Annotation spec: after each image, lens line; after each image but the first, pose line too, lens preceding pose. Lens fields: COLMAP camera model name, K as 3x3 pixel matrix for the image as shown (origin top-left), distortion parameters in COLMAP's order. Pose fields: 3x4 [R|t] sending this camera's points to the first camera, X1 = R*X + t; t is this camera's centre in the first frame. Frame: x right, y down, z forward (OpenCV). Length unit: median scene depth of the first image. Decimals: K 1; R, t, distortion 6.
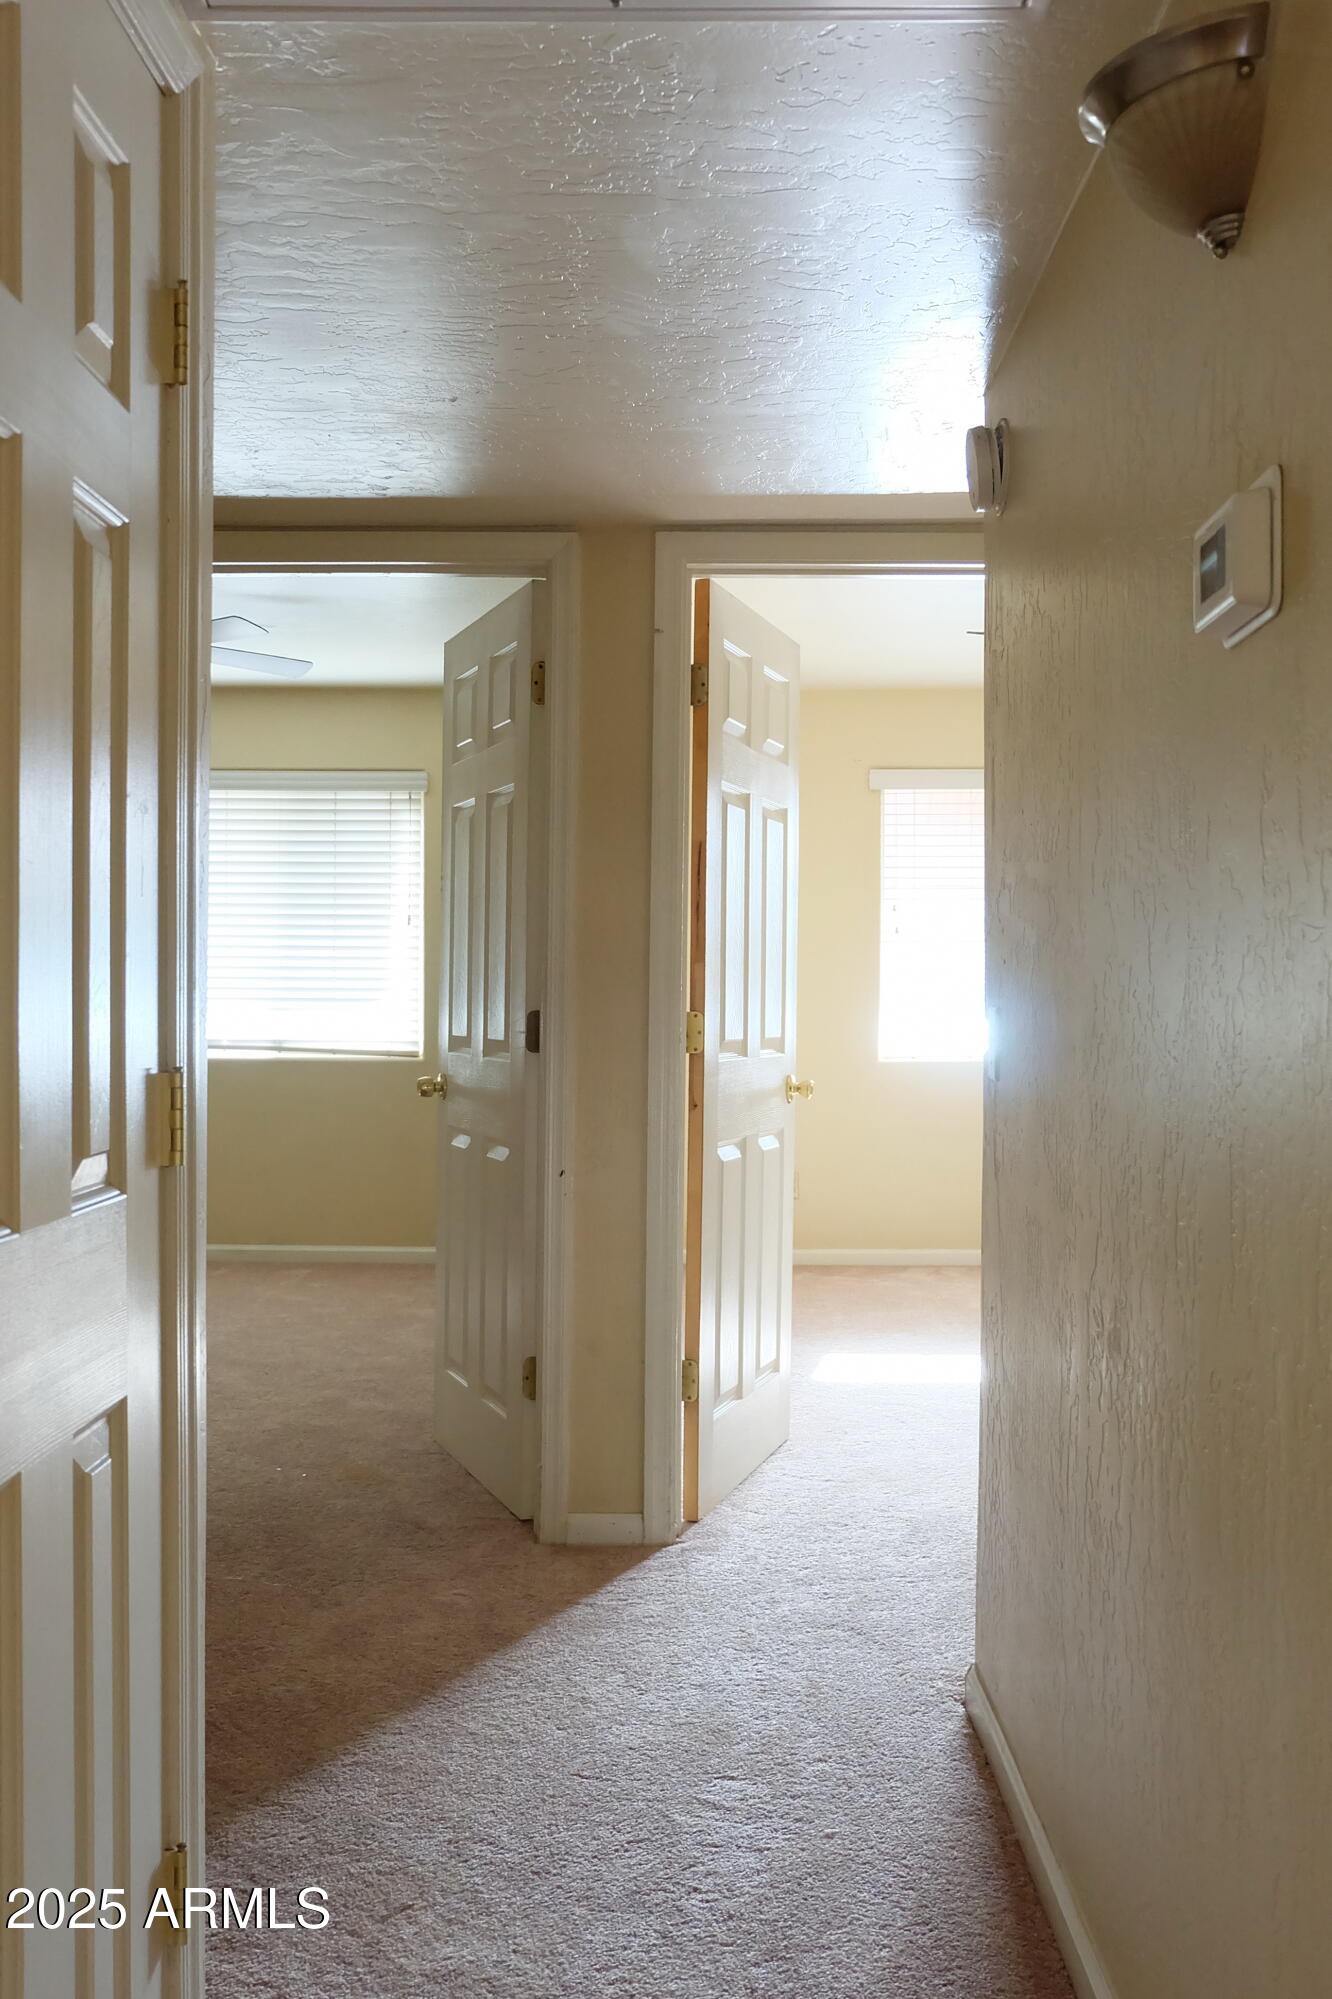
lens RADIAL K [[1426.7, 0, 666.0], [0, 1426.7, 999.5], [0, 0, 1]] dist [-0.042899, 0.066181]
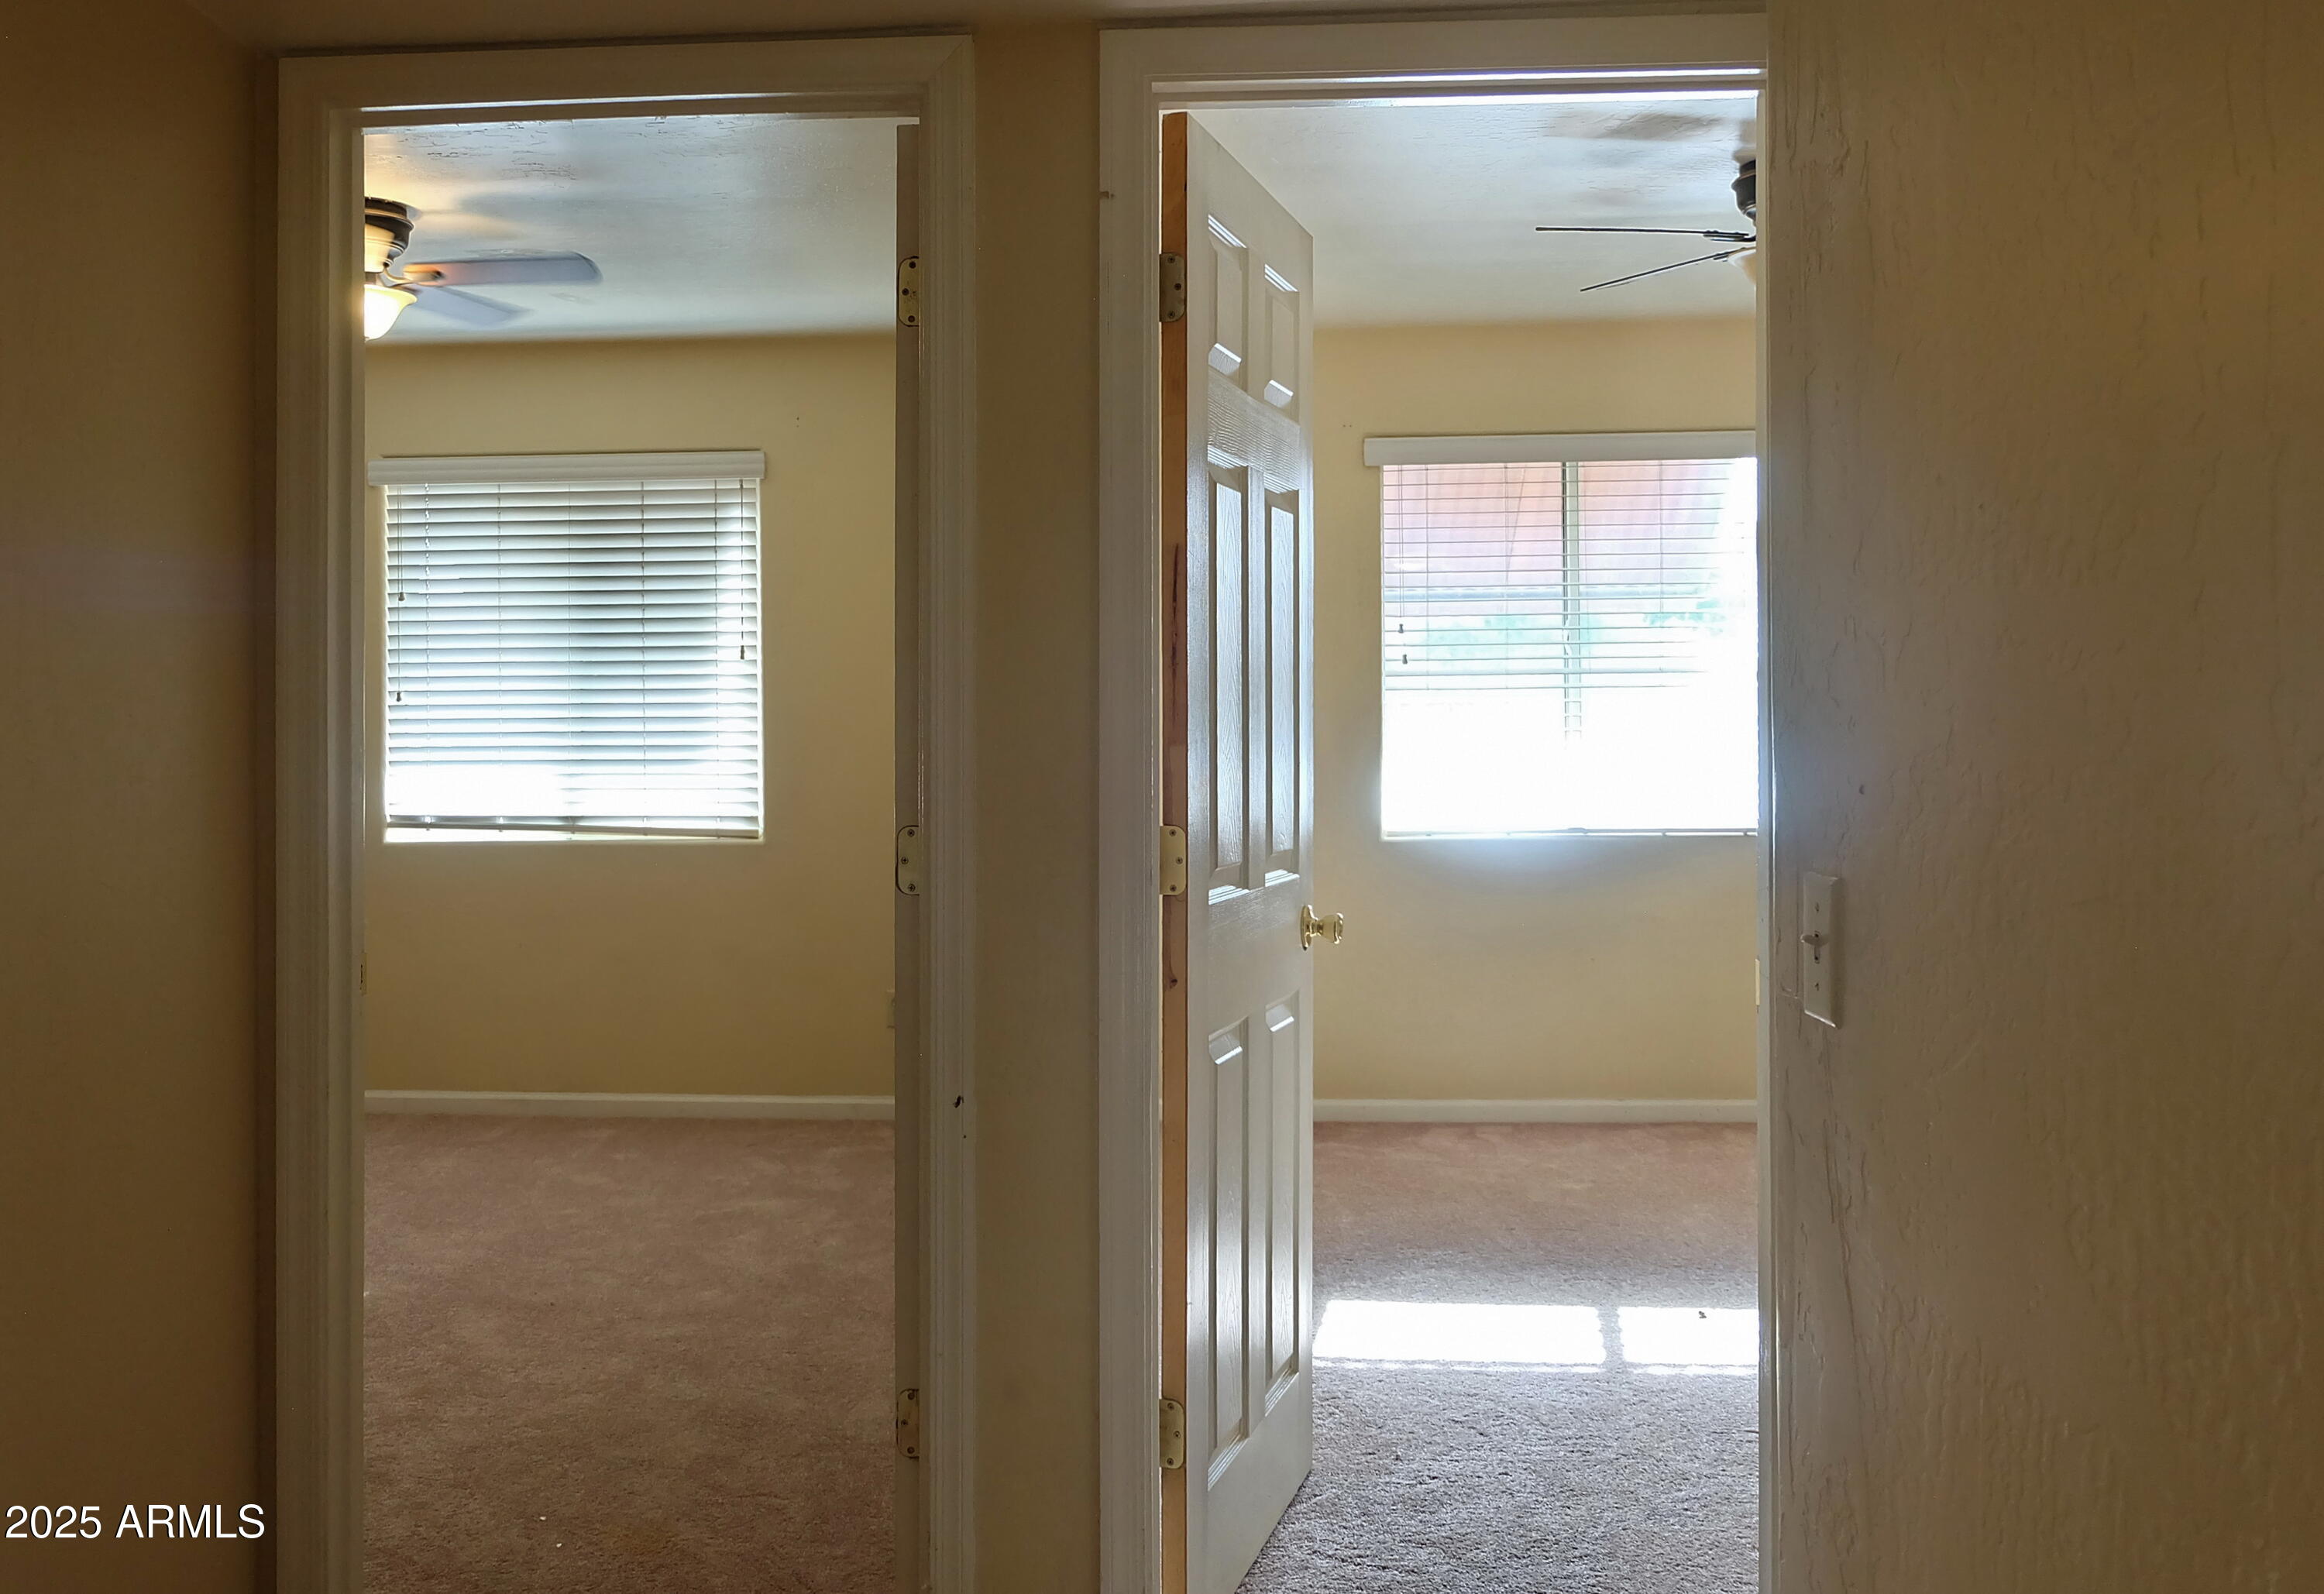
lens RADIAL K [[1735.8, 0, 1001.1], [0, 1735.8, 800.9], [0, 0, 1]] dist [0.002420, 0.002635]
pose [[0.999052, -0.008758, -0.042636, -0.017656], [0.010422, 0.999187, 0.038953, -0.027041], [0.042260, -0.039360, 0.998331, 0.215911]]
